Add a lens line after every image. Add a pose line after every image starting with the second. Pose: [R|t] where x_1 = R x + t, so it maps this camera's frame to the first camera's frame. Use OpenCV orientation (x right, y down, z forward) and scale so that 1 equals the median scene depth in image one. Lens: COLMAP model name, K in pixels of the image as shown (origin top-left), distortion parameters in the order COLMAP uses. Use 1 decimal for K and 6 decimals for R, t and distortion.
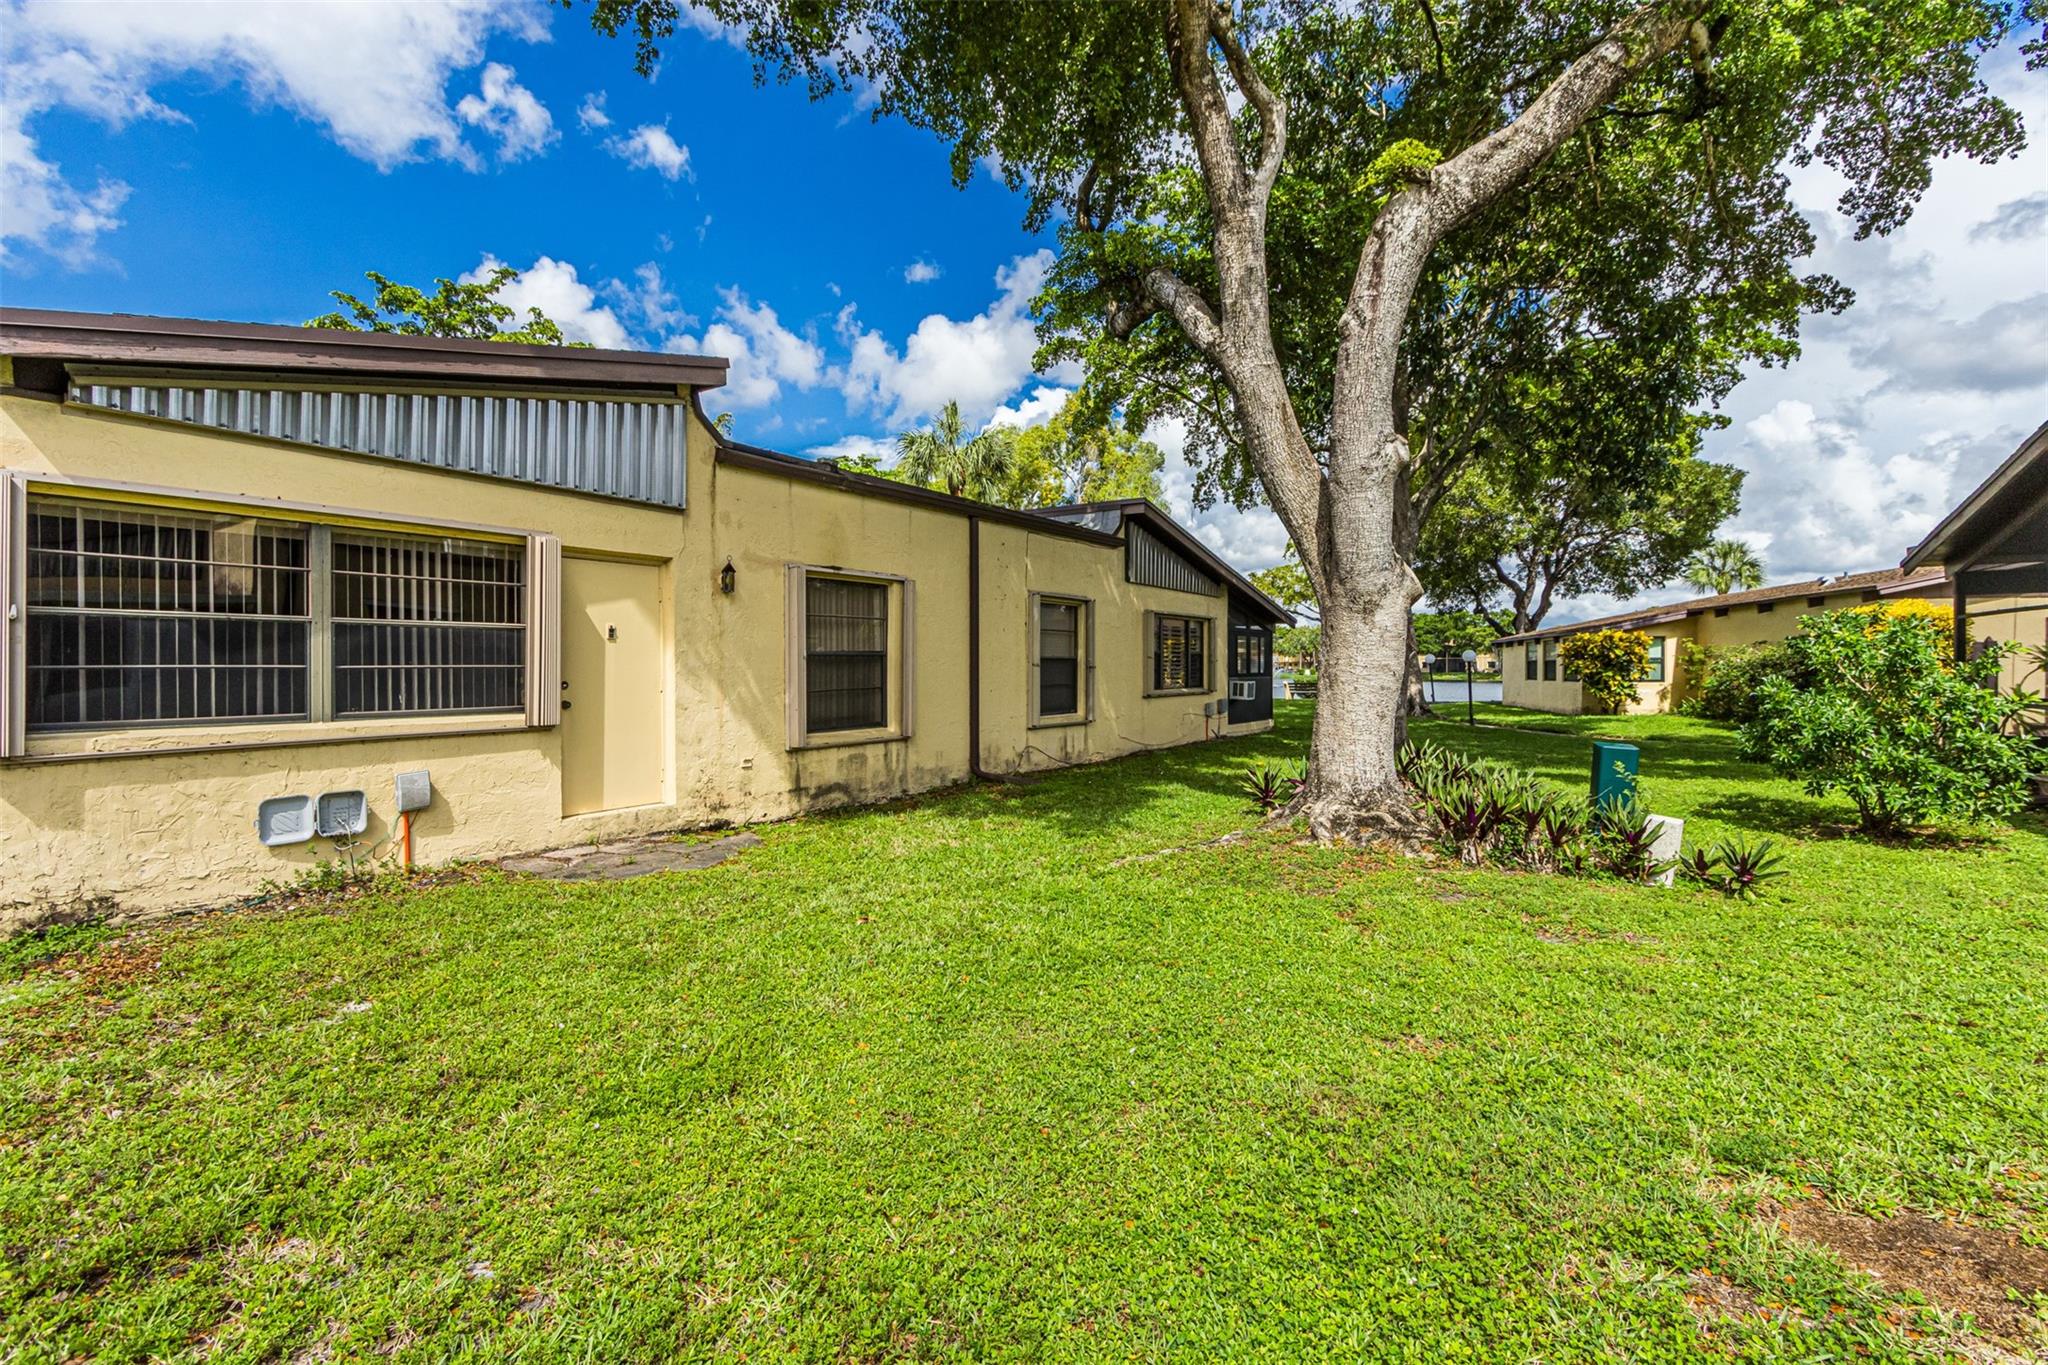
lens RADIAL K [[952.2, 0, 1021.5], [0, 952.2, 673.8], [0, 0, 1]] dist [0.004491, 0.000906]
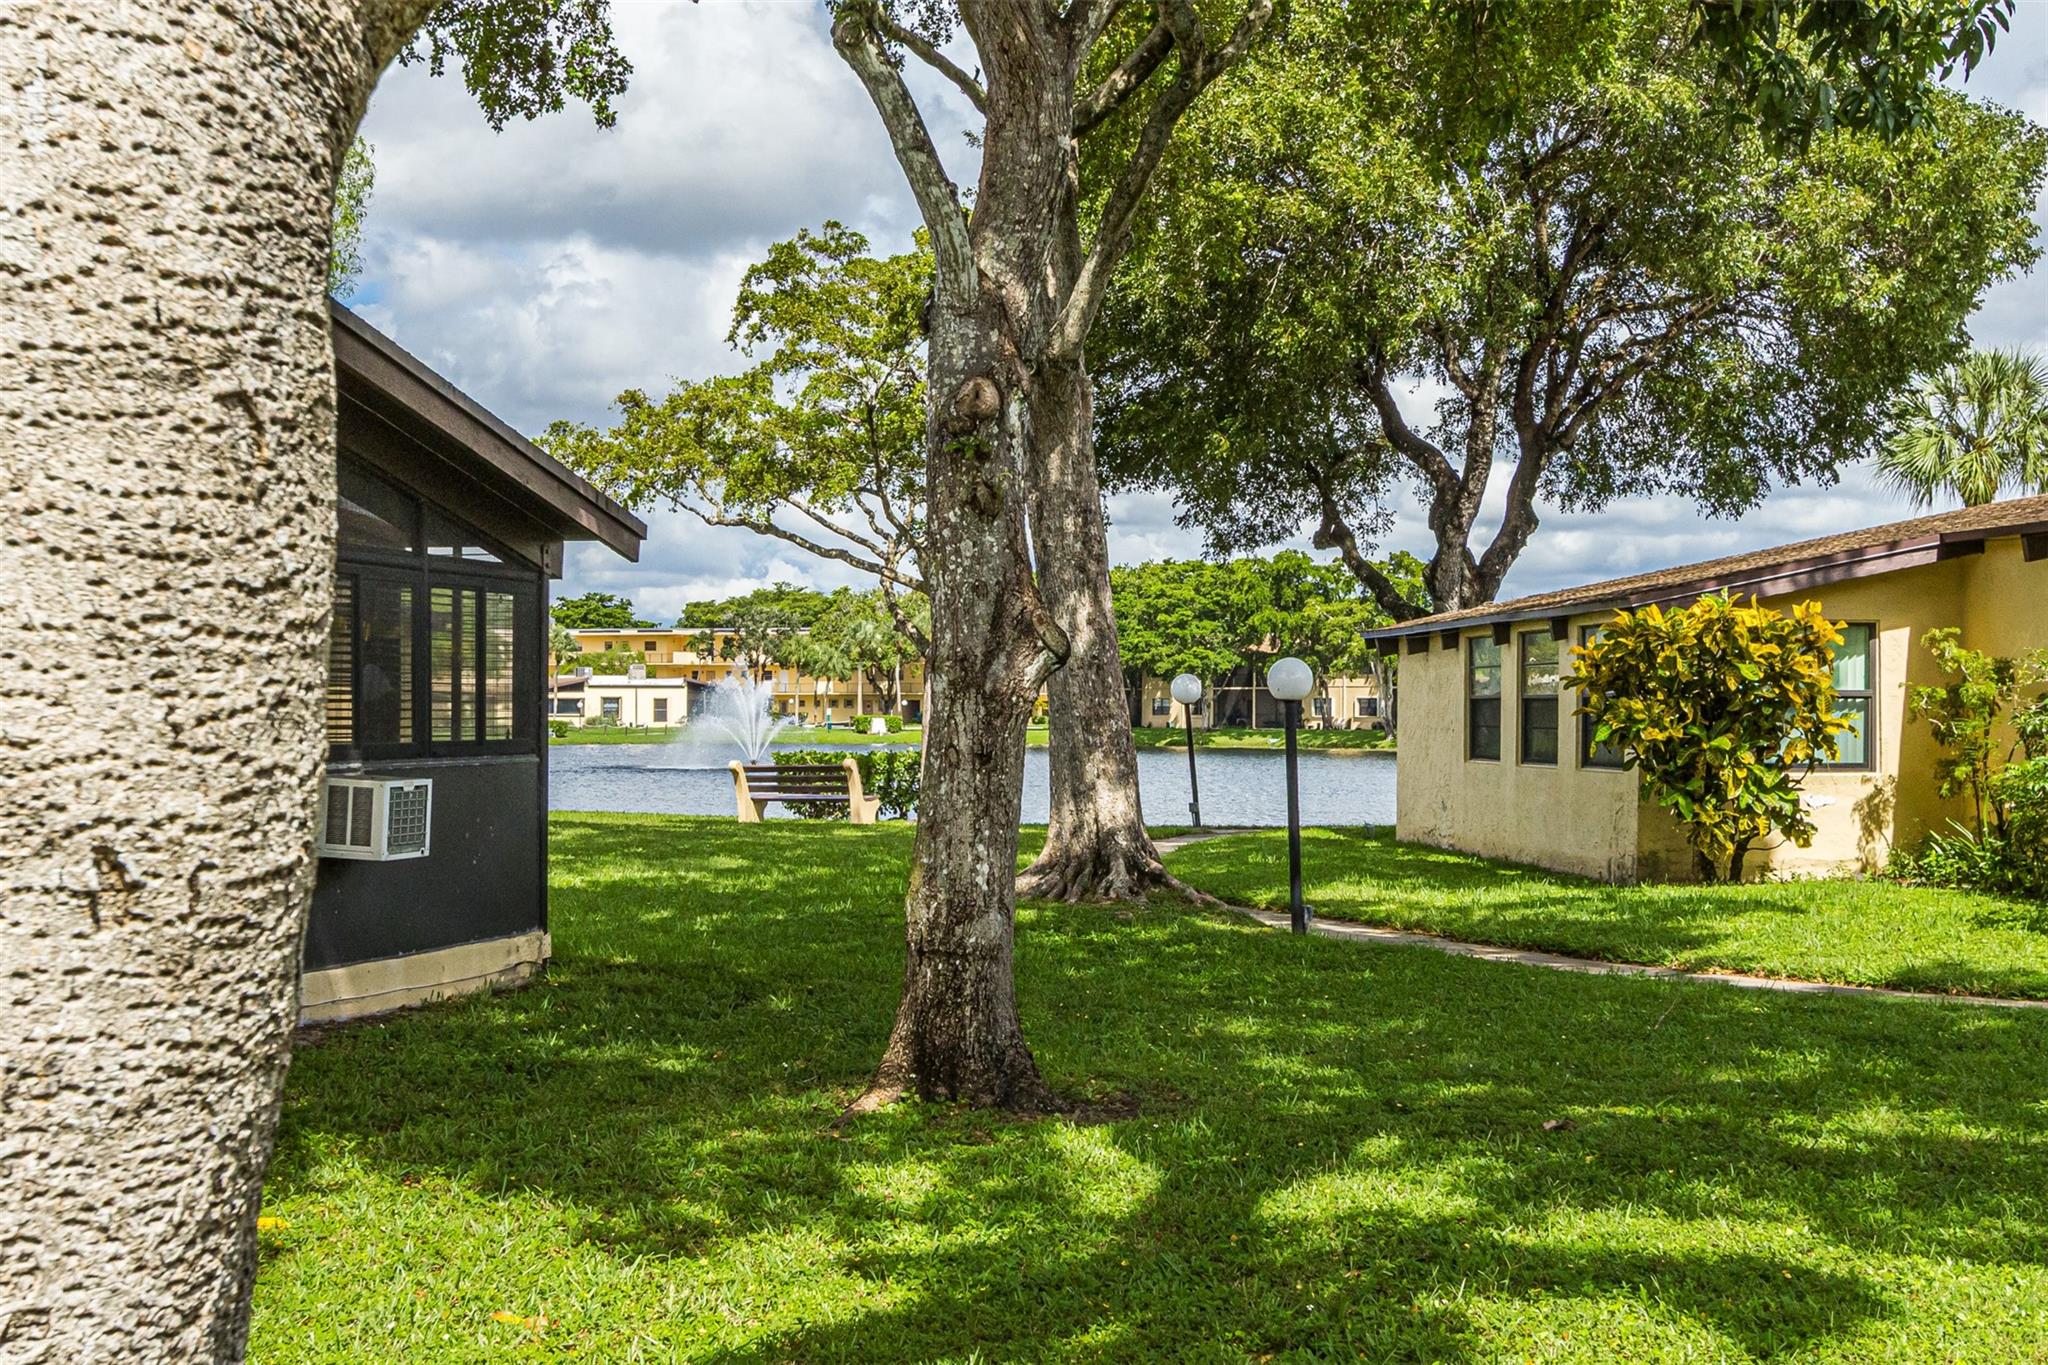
lens RADIAL K [[2127.5, 0, 1023.3], [0, 2127.5, 684.8], [0, 0, 1]] dist [-0.027437, 0.000000]
pose [[0.956632, 0.009110, 0.291157, 0.207296], [-0.004435, 0.999851, -0.016712, -0.006306], [-0.291266, 0.014696, 0.956529, 0.415785]]
